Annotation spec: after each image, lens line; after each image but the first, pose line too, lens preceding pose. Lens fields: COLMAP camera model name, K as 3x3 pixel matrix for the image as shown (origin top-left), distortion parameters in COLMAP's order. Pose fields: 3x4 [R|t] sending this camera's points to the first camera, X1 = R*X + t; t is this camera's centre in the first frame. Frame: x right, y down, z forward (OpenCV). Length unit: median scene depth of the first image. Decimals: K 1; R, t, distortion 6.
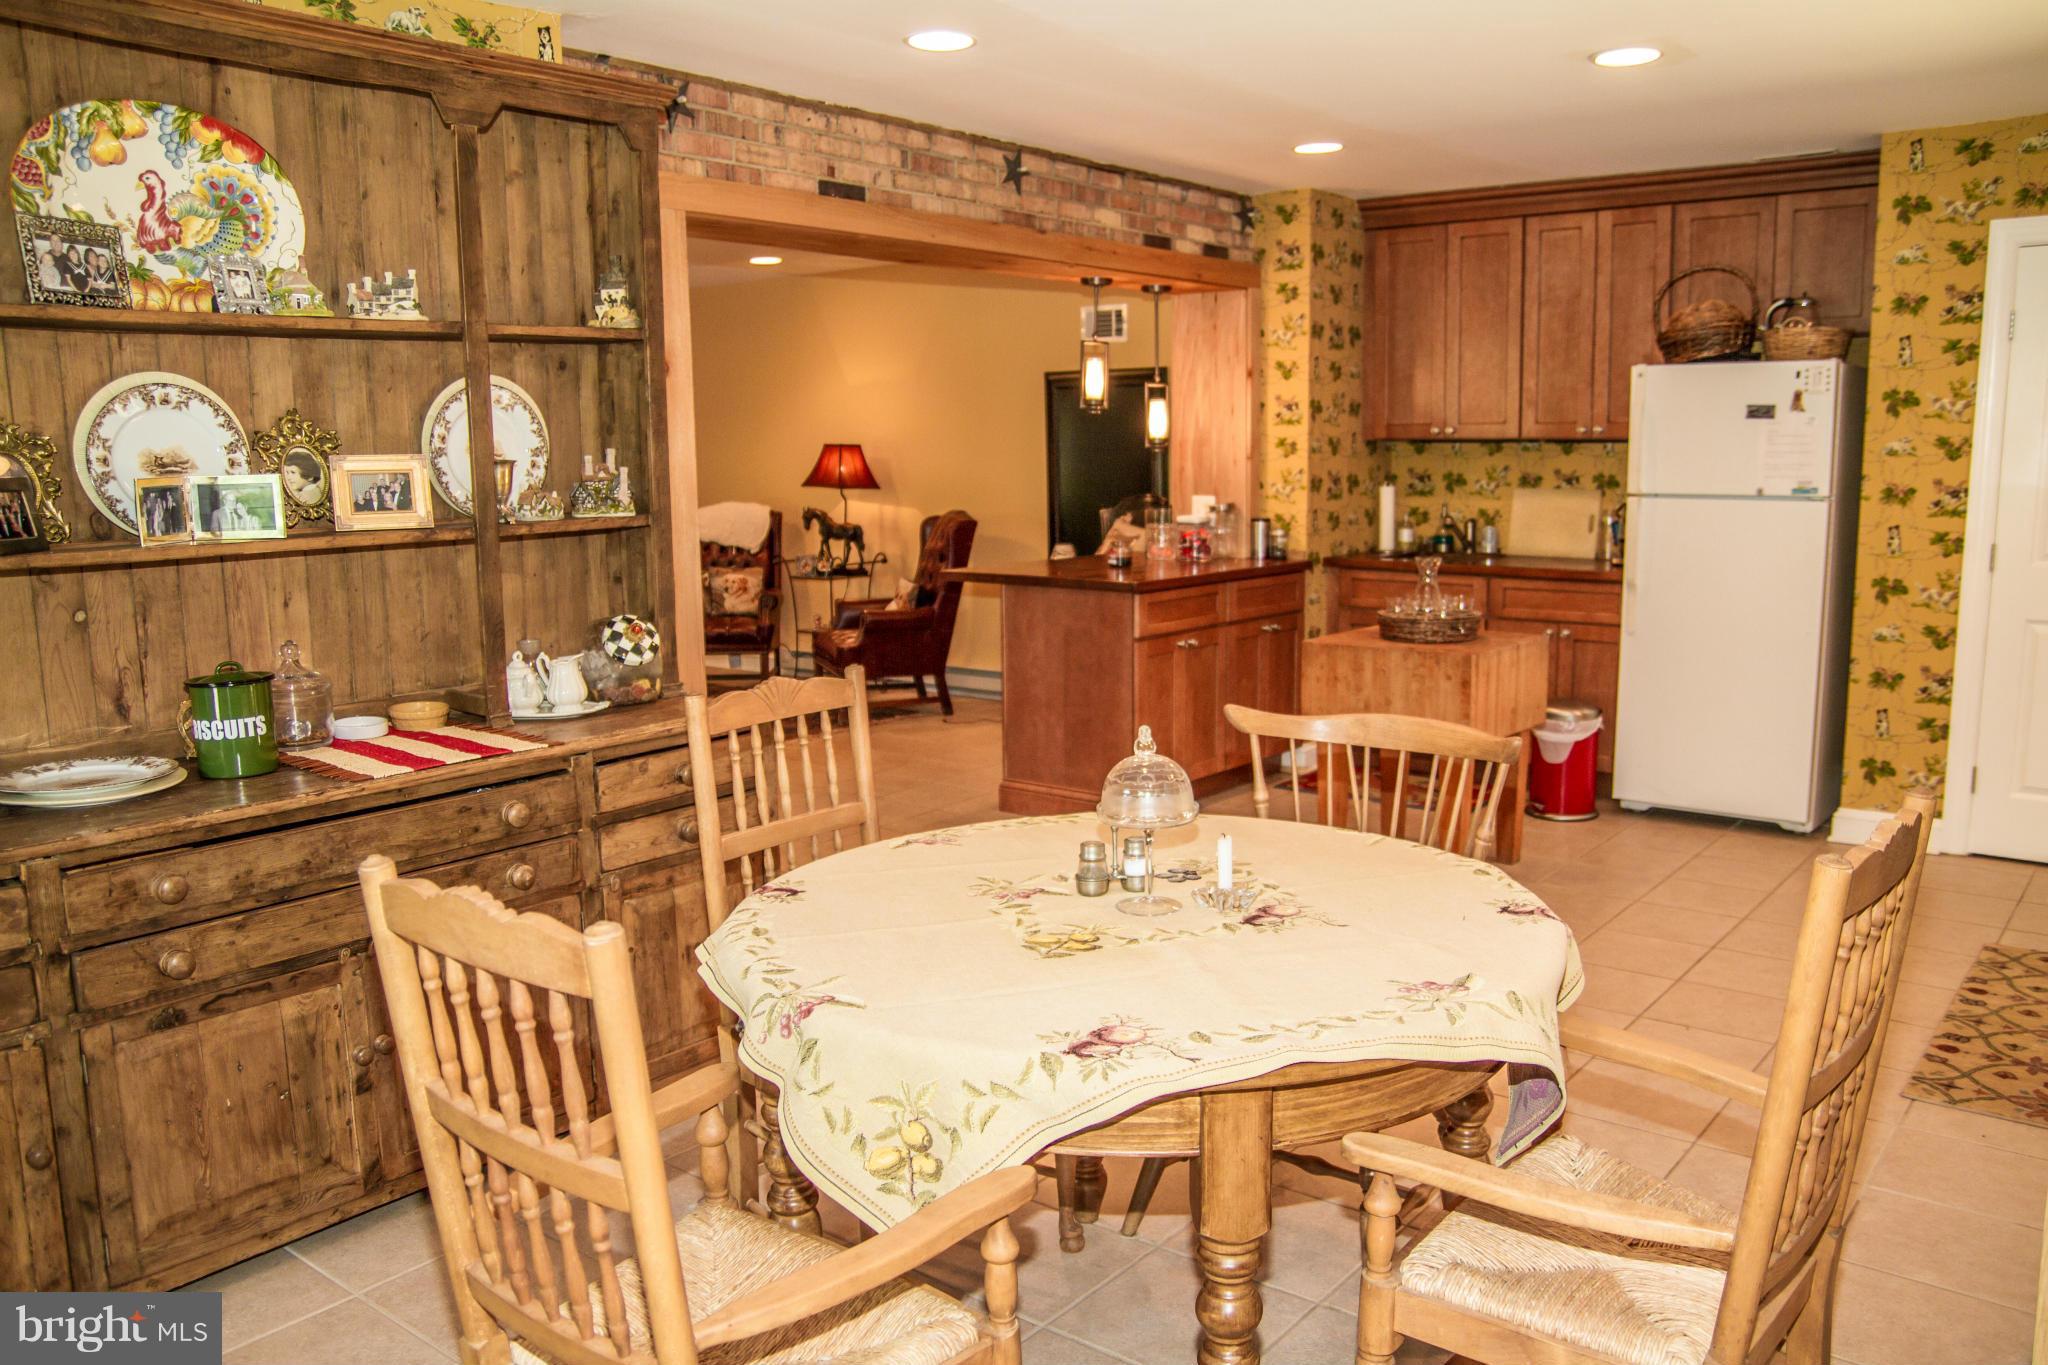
lens RADIAL K [[1569.0, 0, 1022.0], [0, 1569.0, 681.6], [0, 0, 1]] dist [-0.091193, 0.061382]
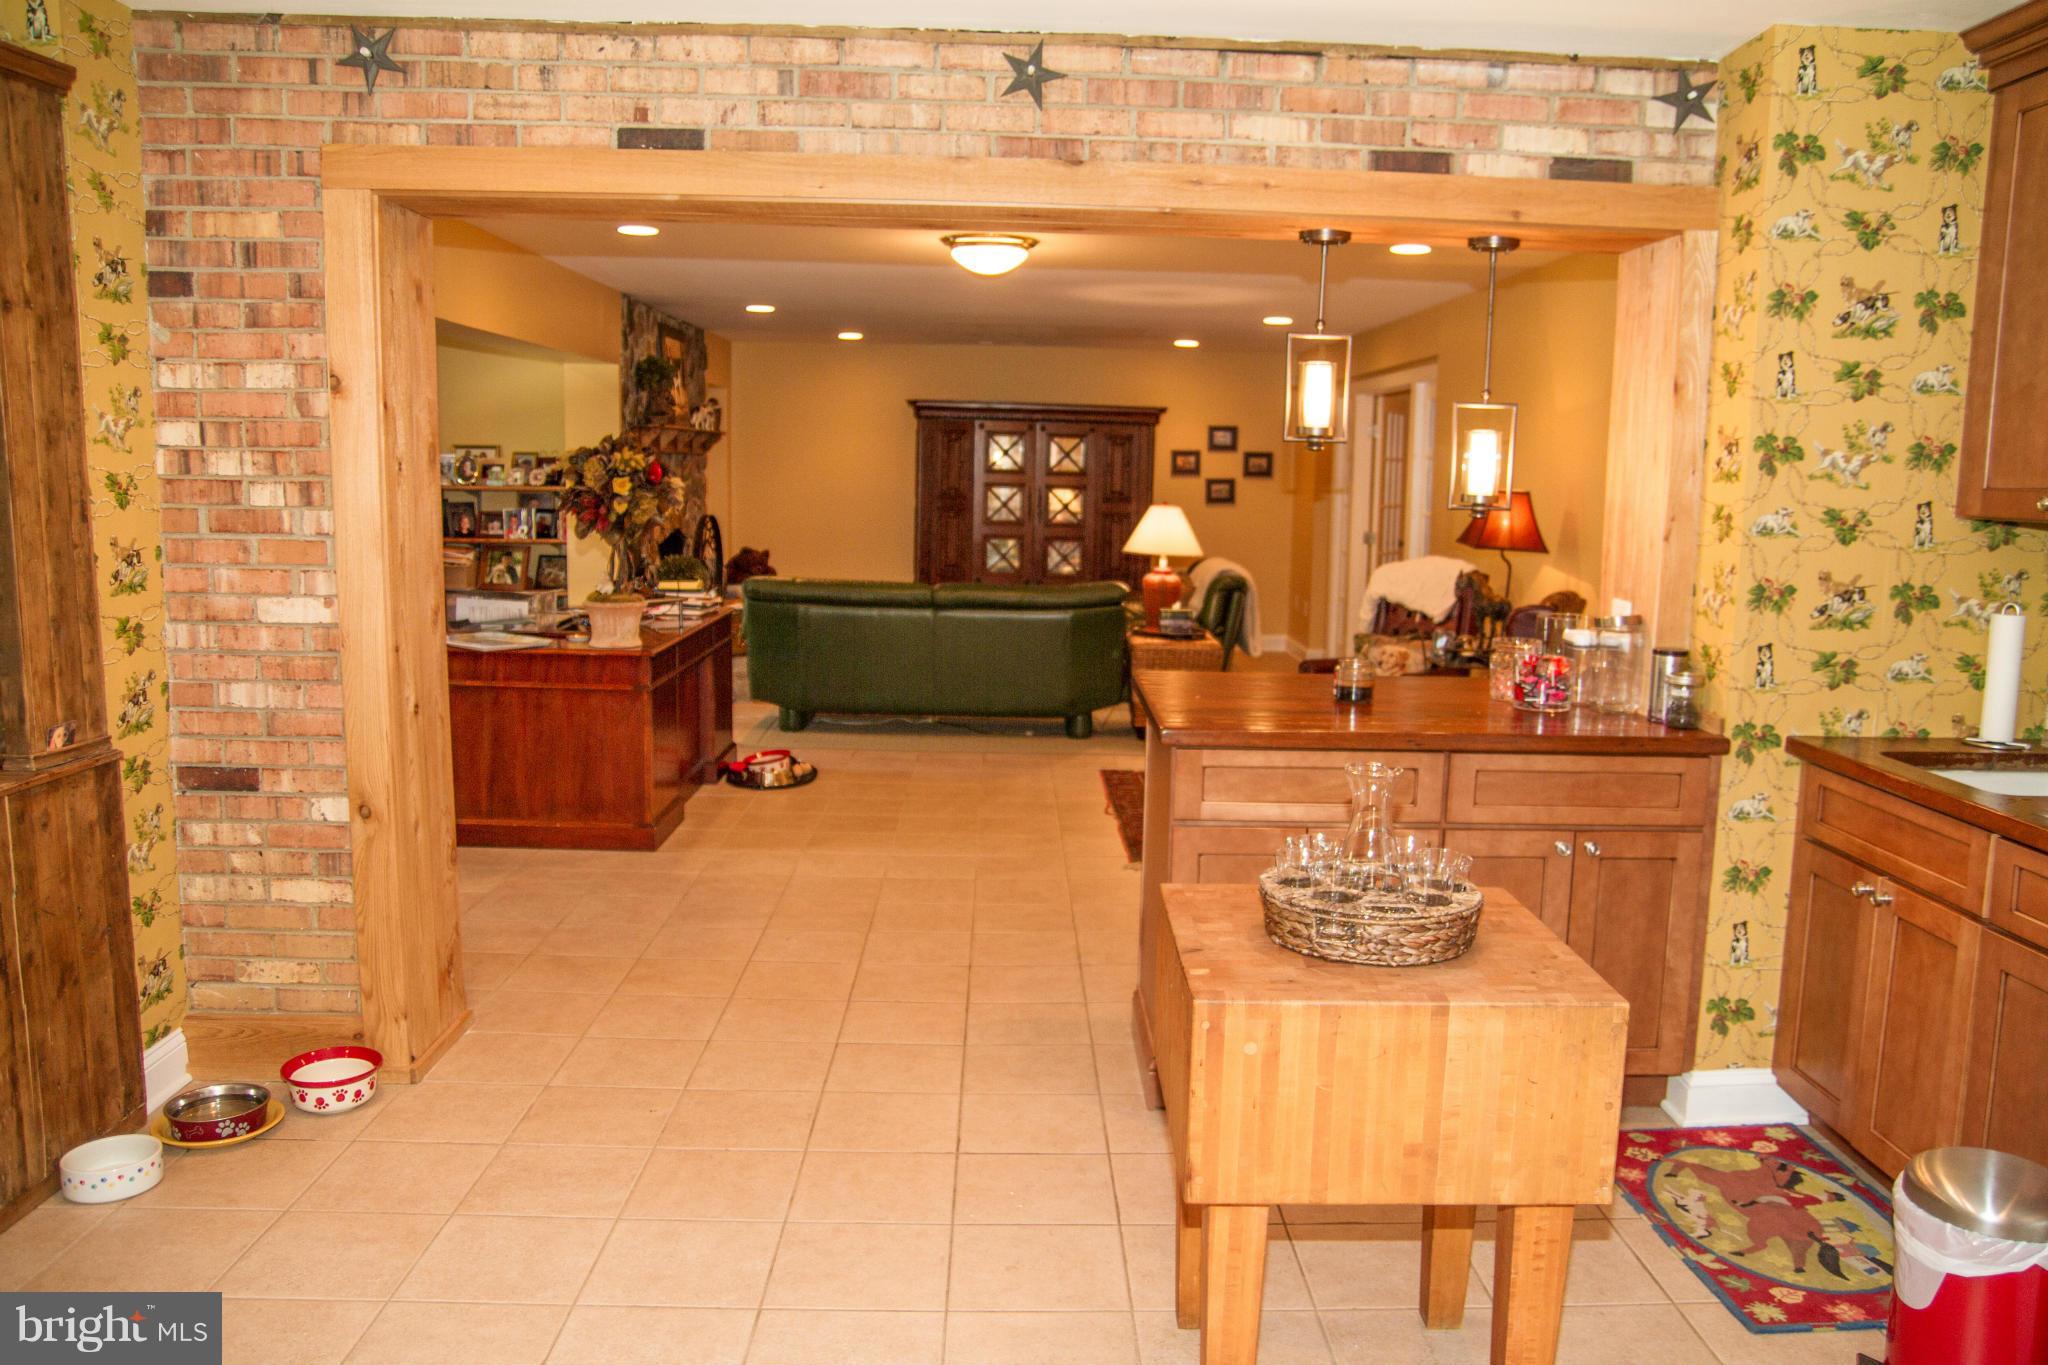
lens RADIAL K [[1569.0, 0, 1034.3], [0, 1569.0, 688.1], [0, 0, 1]] dist [-0.091193, 0.061382]
pose [[0.658072, 0.118695, -0.743541, 0.528219], [-0.141623, 0.989384, 0.032597, -0.099815], [0.739516, 0.083851, 0.667896, 0.613357]]
